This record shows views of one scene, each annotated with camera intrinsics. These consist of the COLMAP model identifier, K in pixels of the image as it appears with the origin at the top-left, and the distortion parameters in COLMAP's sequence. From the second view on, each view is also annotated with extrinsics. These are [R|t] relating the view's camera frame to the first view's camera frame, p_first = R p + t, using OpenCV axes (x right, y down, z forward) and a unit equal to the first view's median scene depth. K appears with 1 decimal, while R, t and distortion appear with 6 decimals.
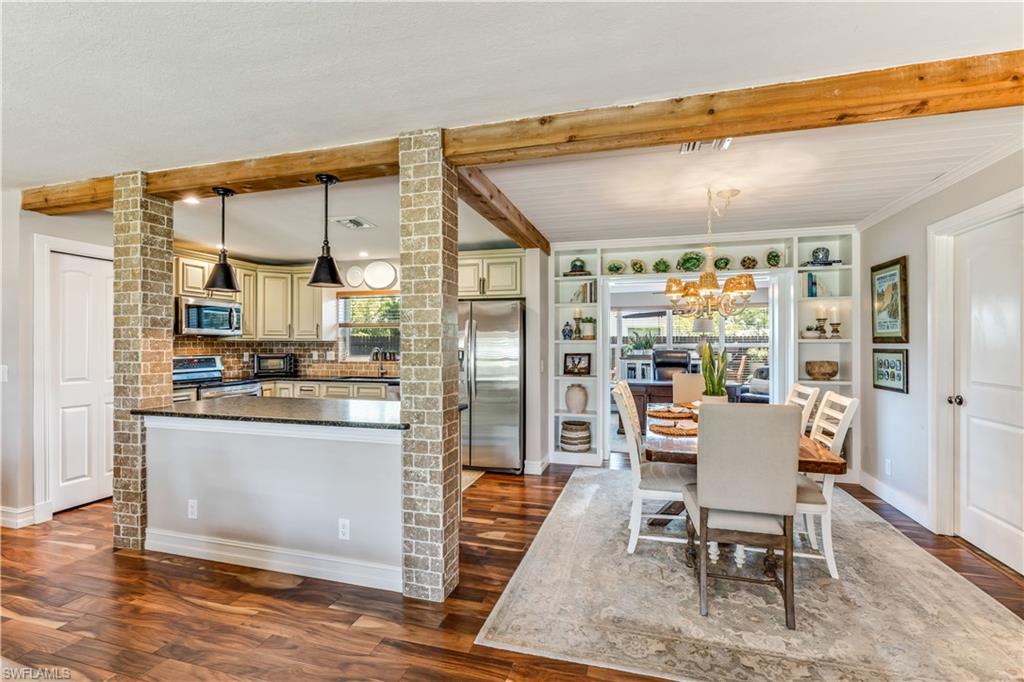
lens RADIAL K [[462.0, 0, 514.2], [0, 462.0, 342.4], [0, 0, 1]] dist [-0.005830, 0.000483]
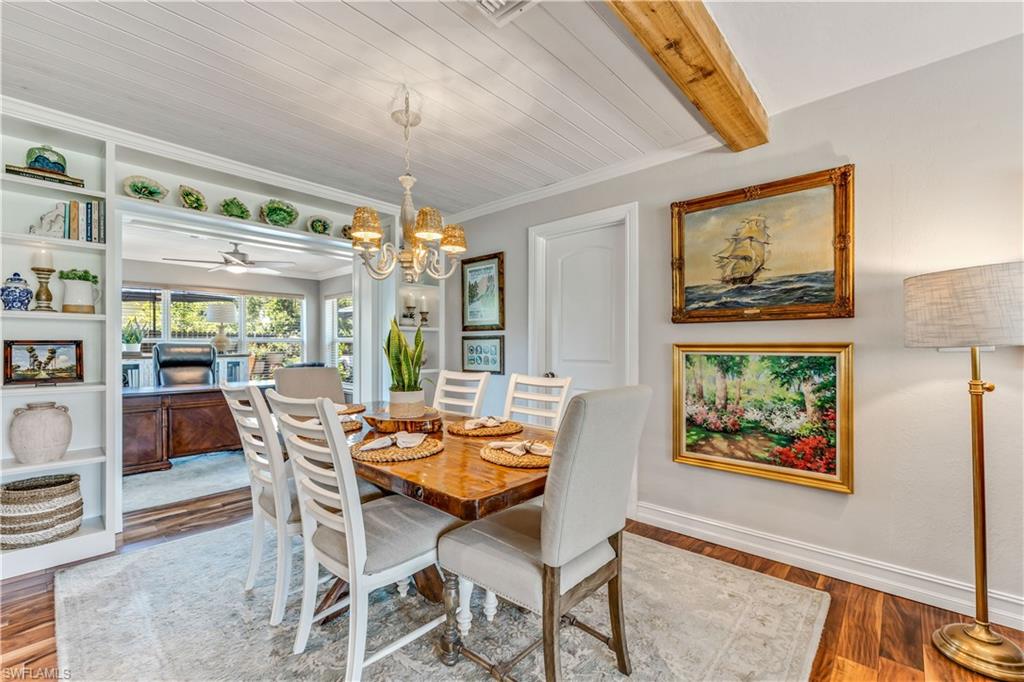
lens RADIAL K [[432.1, 0, 515.8], [0, 432.1, 347.7], [0, 0, 1]] dist [-0.002954, 0.000374]
pose [[0.442297, -0.000650, 0.896868, -0.058393], [-0.003486, 0.999991, 0.002444, 0.031750], [-0.896862, -0.004208, 0.442291, 0.380129]]
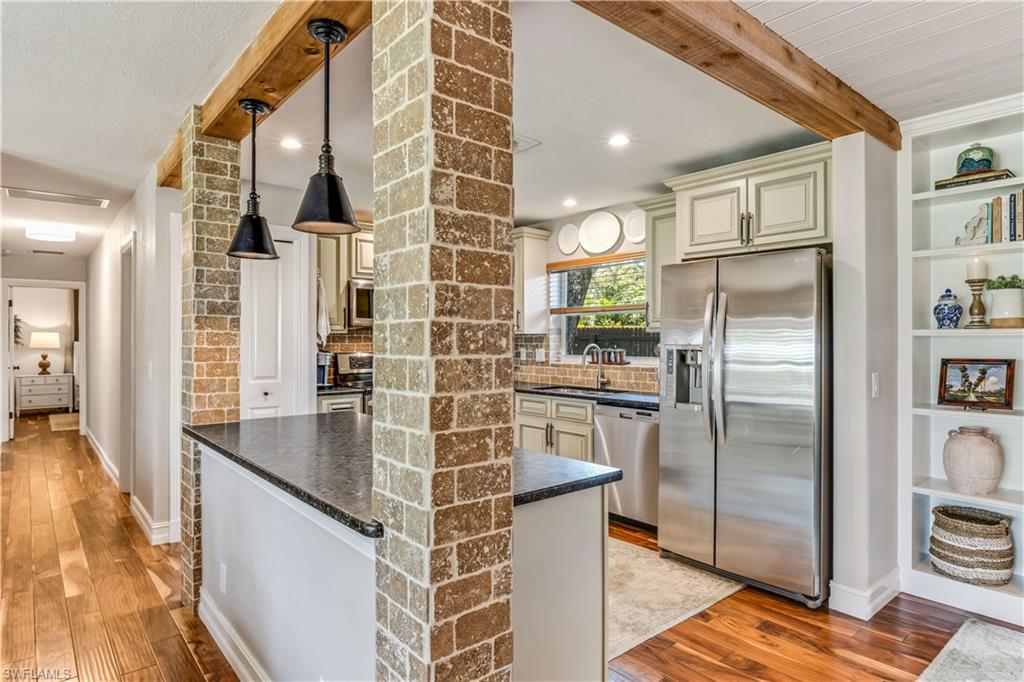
lens RADIAL K [[581.2, 0, 513.9], [0, 581.2, 336.3], [0, 0, 1]] dist [-0.007493, -0.002100]
pose [[0.829133, -0.002227, -0.559047, 0.086479], [0.001695, 0.999997, -0.001469, 0.002367], [0.559049, 0.000271, 0.829135, 0.317538]]
